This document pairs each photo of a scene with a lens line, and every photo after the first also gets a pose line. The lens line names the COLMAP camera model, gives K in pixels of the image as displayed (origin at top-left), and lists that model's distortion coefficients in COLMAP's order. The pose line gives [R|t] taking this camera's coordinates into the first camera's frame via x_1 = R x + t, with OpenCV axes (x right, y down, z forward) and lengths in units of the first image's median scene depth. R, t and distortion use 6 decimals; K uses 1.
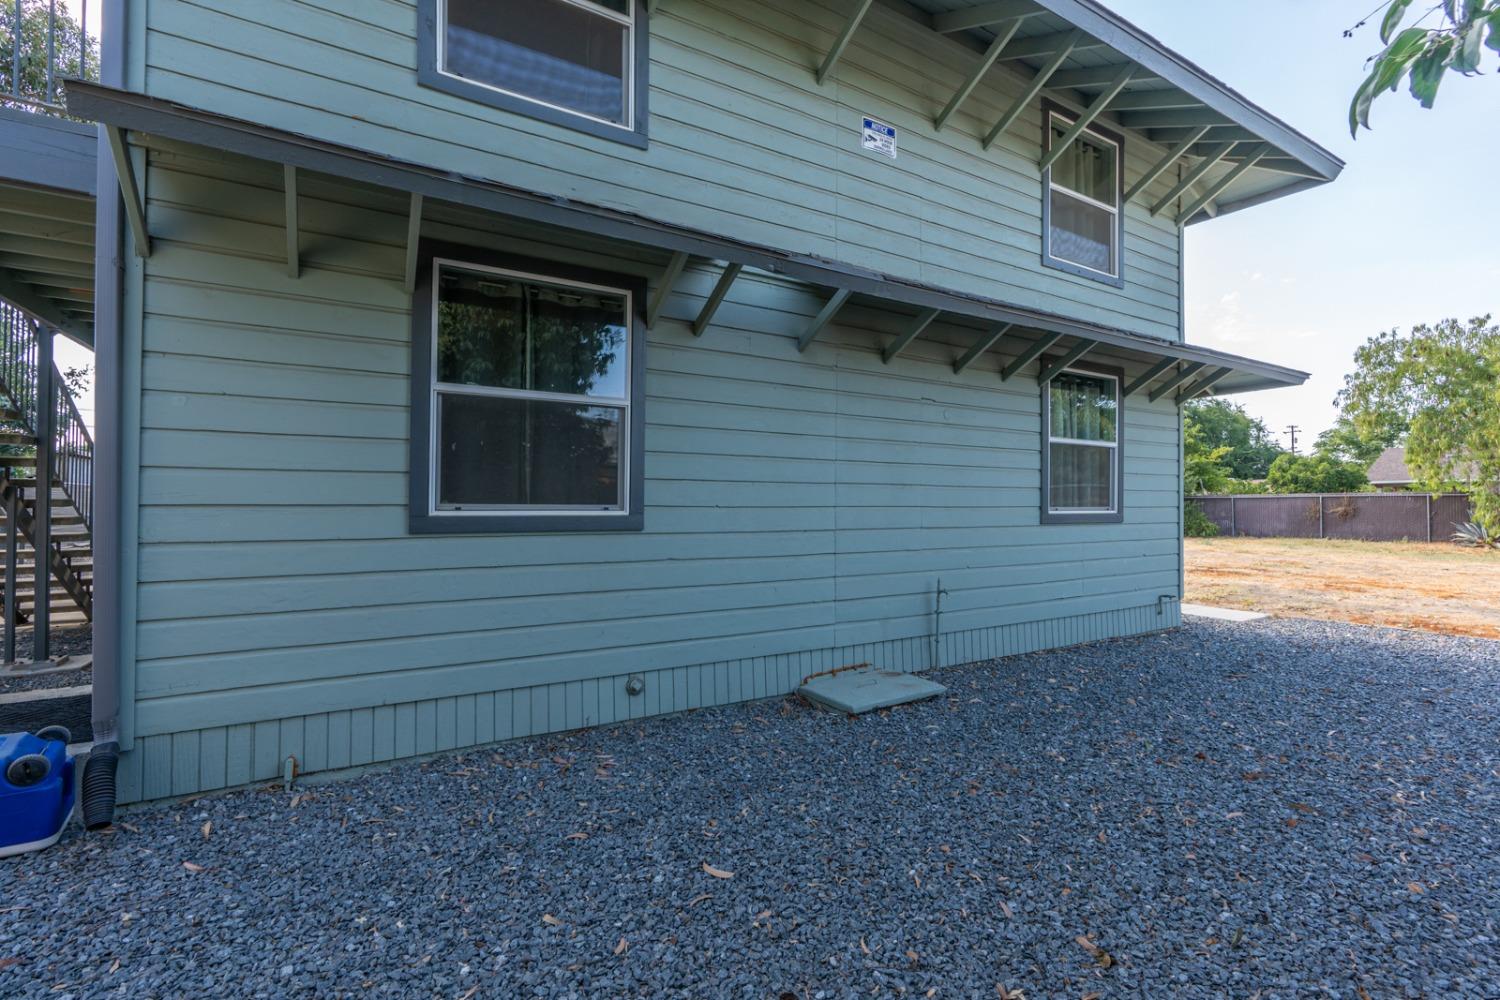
lens RADIAL K [[692.6, 0, 756.9], [0, 692.6, 495.4], [0, 0, 1]] dist [-0.011491, 0.004394]
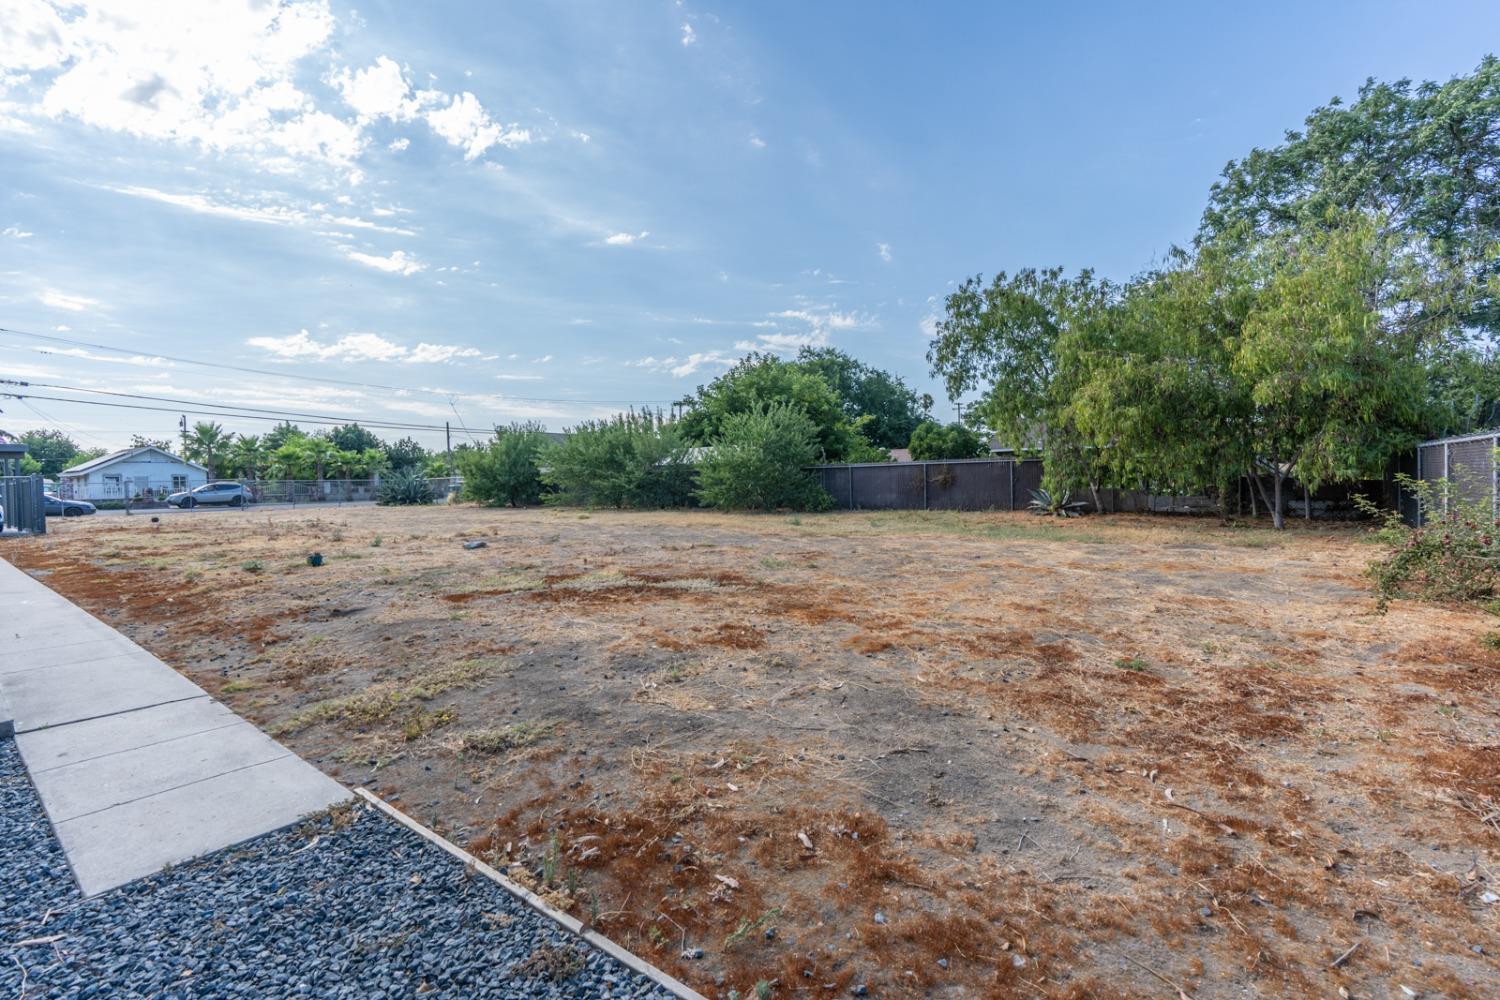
lens RADIAL K [[692.6, 0, 769.8], [0, 692.6, 492.6], [0, 0, 1]] dist [-0.011491, 0.004394]
pose [[0.930766, -0.030457, 0.364345, 0.323749], [0.020025, 0.999275, 0.032377, 0.006545], [-0.365067, -0.022839, 0.930701, 0.246051]]
